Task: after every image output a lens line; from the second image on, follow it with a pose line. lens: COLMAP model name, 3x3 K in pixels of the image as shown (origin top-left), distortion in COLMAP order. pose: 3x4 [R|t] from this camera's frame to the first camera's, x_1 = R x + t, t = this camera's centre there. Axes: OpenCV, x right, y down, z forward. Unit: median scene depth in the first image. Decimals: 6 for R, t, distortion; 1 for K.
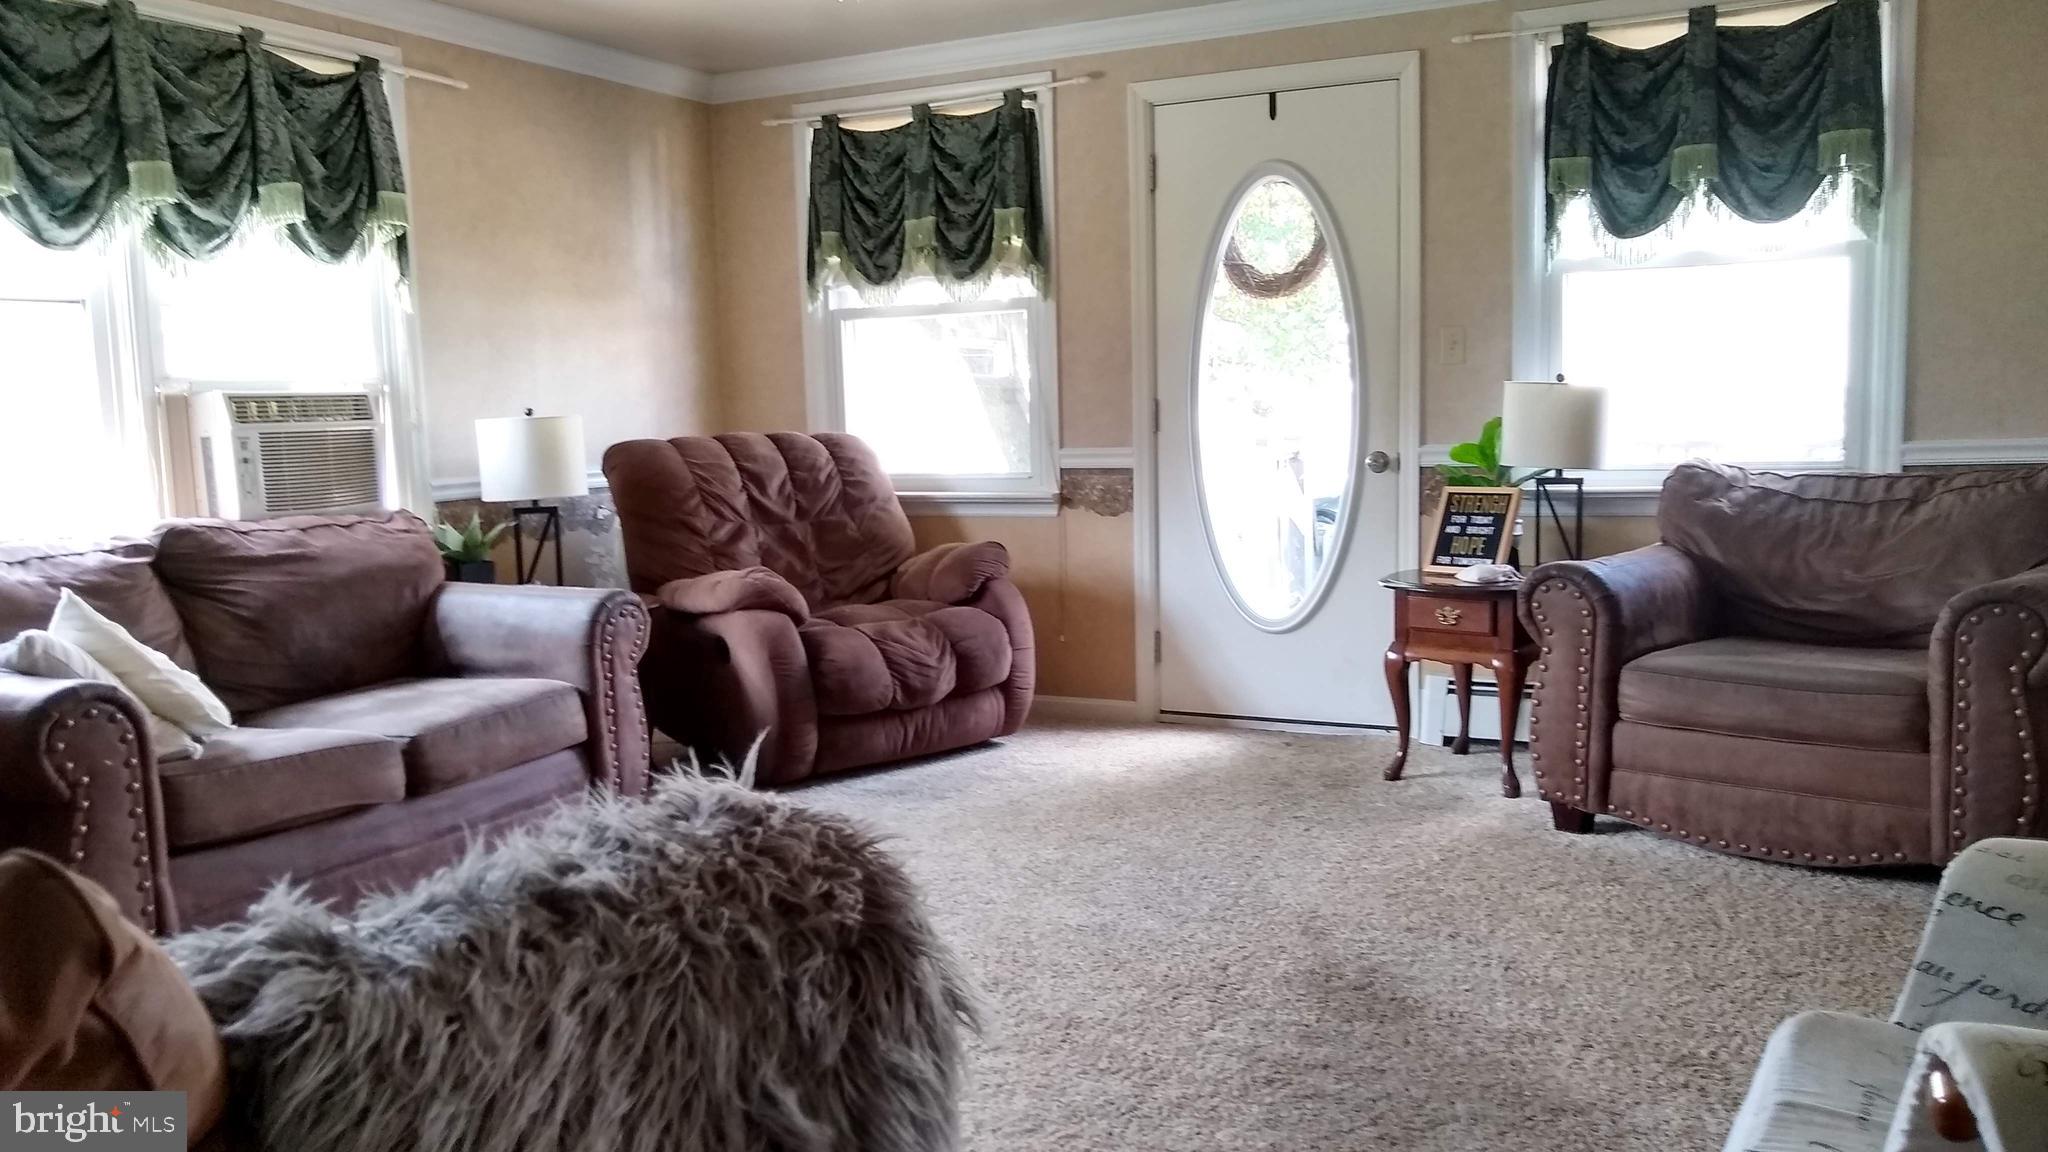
lens RADIAL K [[1601.6, 0, 1023.7], [0, 1601.6, 614.4], [0, 0, 1]] dist [0.006449, -0.035234]
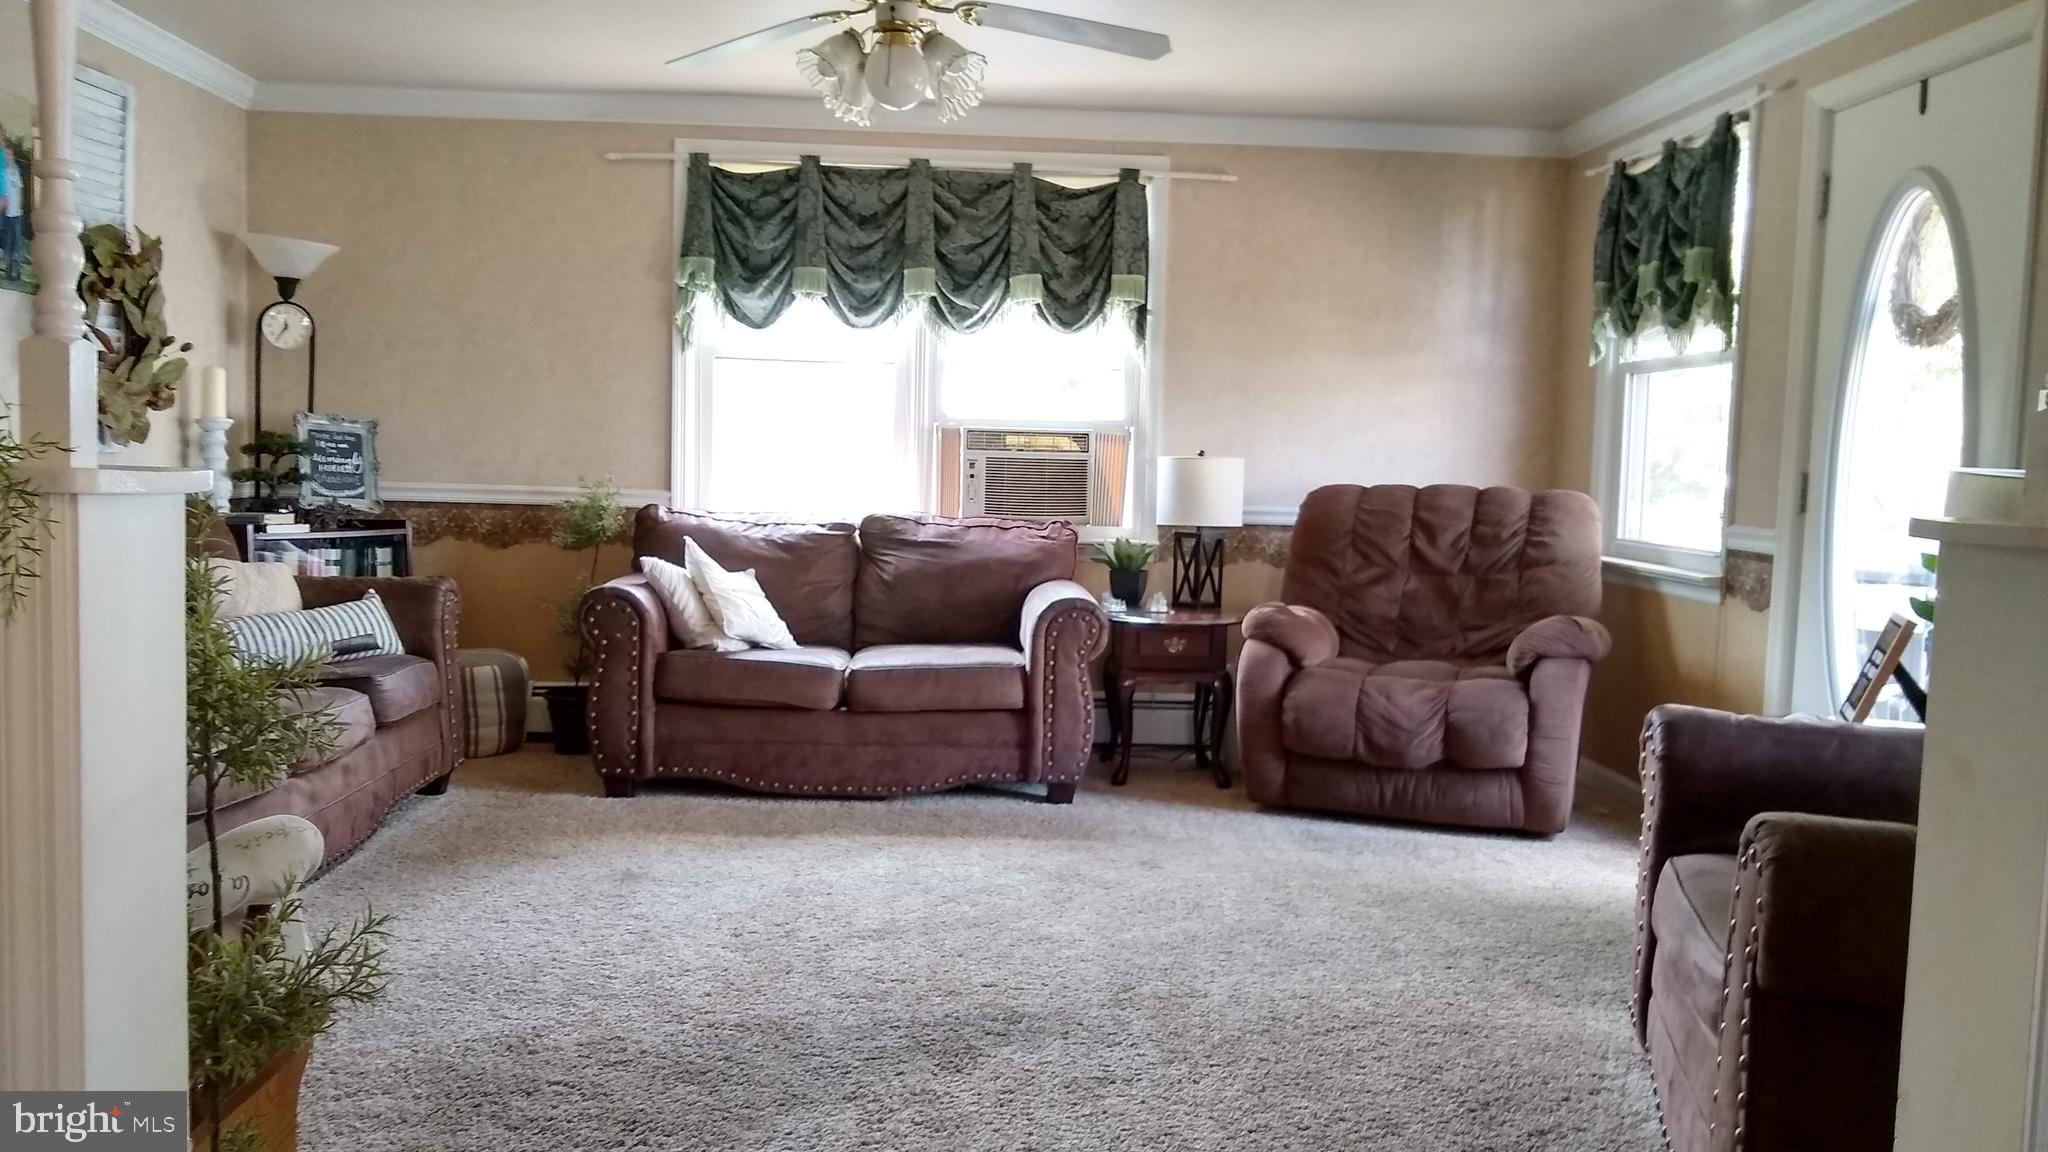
lens RADIAL K [[1640.8, 0, 1024.0], [0, 1640.8, 576.0], [0, 0, 1]] dist [-0.001896, -0.009636]
pose [[0.496615, 0.107157, -0.861331, 0.707625], [-0.154985, 0.987350, 0.033476, -0.059004], [0.854022, 0.116869, 0.506940, 0.299318]]
